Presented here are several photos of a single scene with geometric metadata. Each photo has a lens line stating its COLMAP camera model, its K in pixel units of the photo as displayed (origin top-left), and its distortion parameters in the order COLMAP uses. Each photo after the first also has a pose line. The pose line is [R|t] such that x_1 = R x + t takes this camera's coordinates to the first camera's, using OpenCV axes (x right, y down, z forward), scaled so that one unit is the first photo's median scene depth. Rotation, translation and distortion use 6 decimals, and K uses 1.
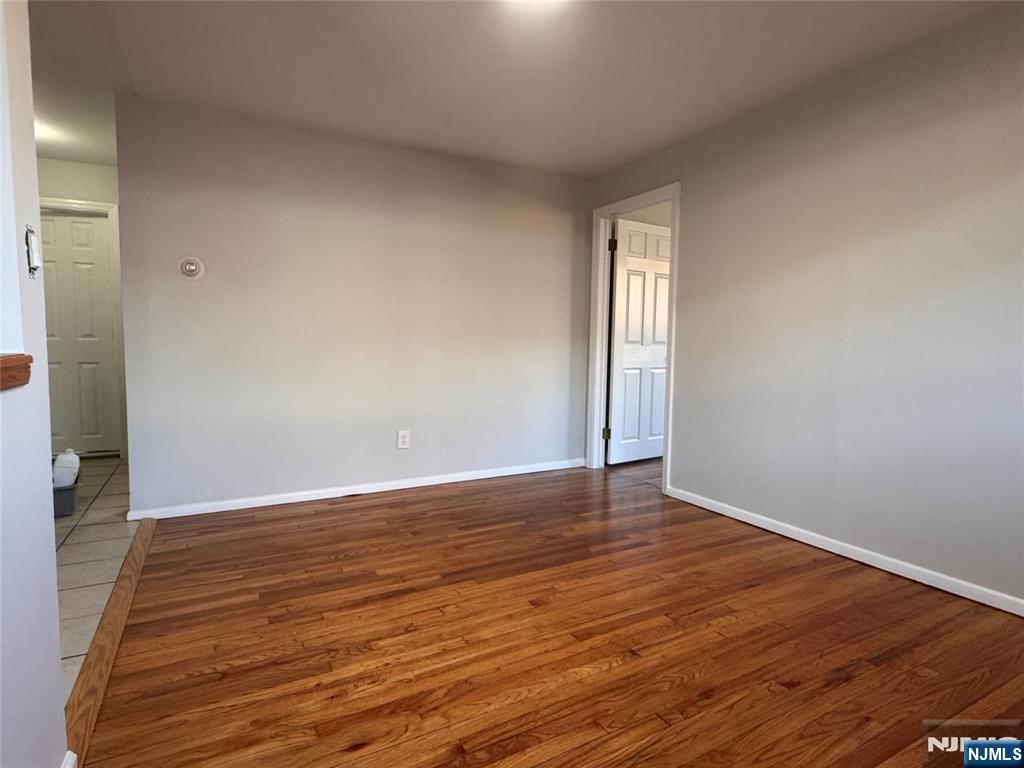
lens RADIAL K [[555.3, 0, 512.0], [0, 555.3, 384.0], [0, 0, 1]] dist [0.000856, 0.000257]
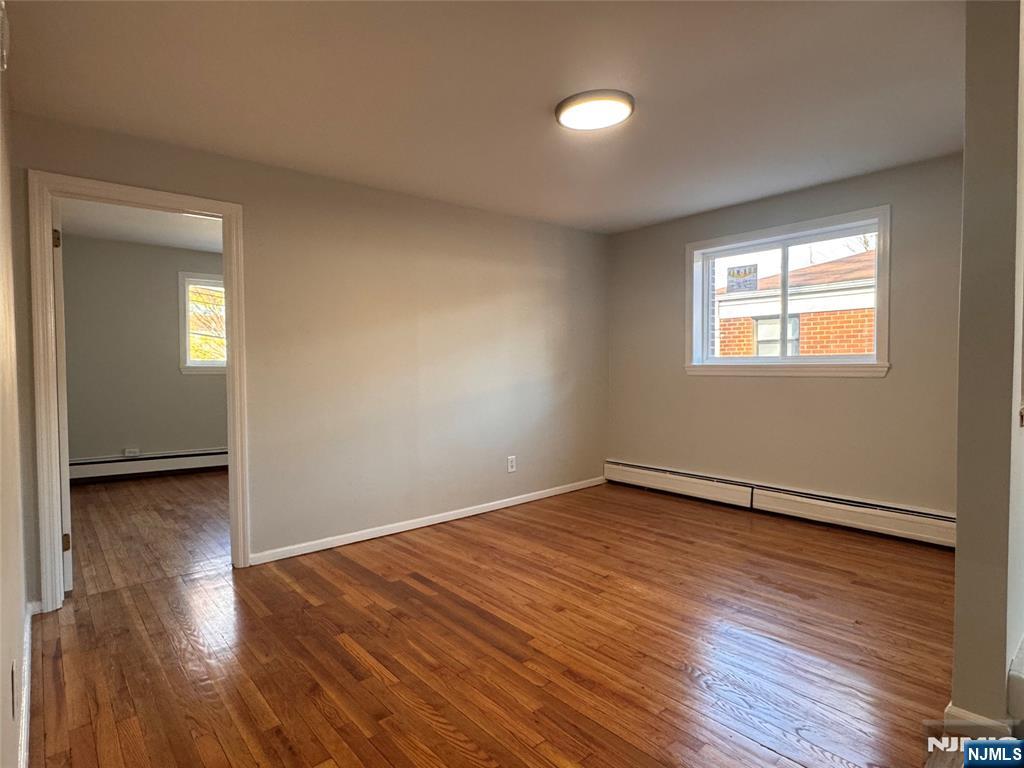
lens RADIAL K [[555.3, 0, 512.0], [0, 555.3, 384.0], [0, 0, 1]] dist [0.000856, 0.000257]
pose [[-0.204496, -0.042074, 0.977963, -0.949337], [0.086650, 0.994376, 0.060899, -0.145234], [-0.975025, 0.097195, -0.199700, 1.136165]]
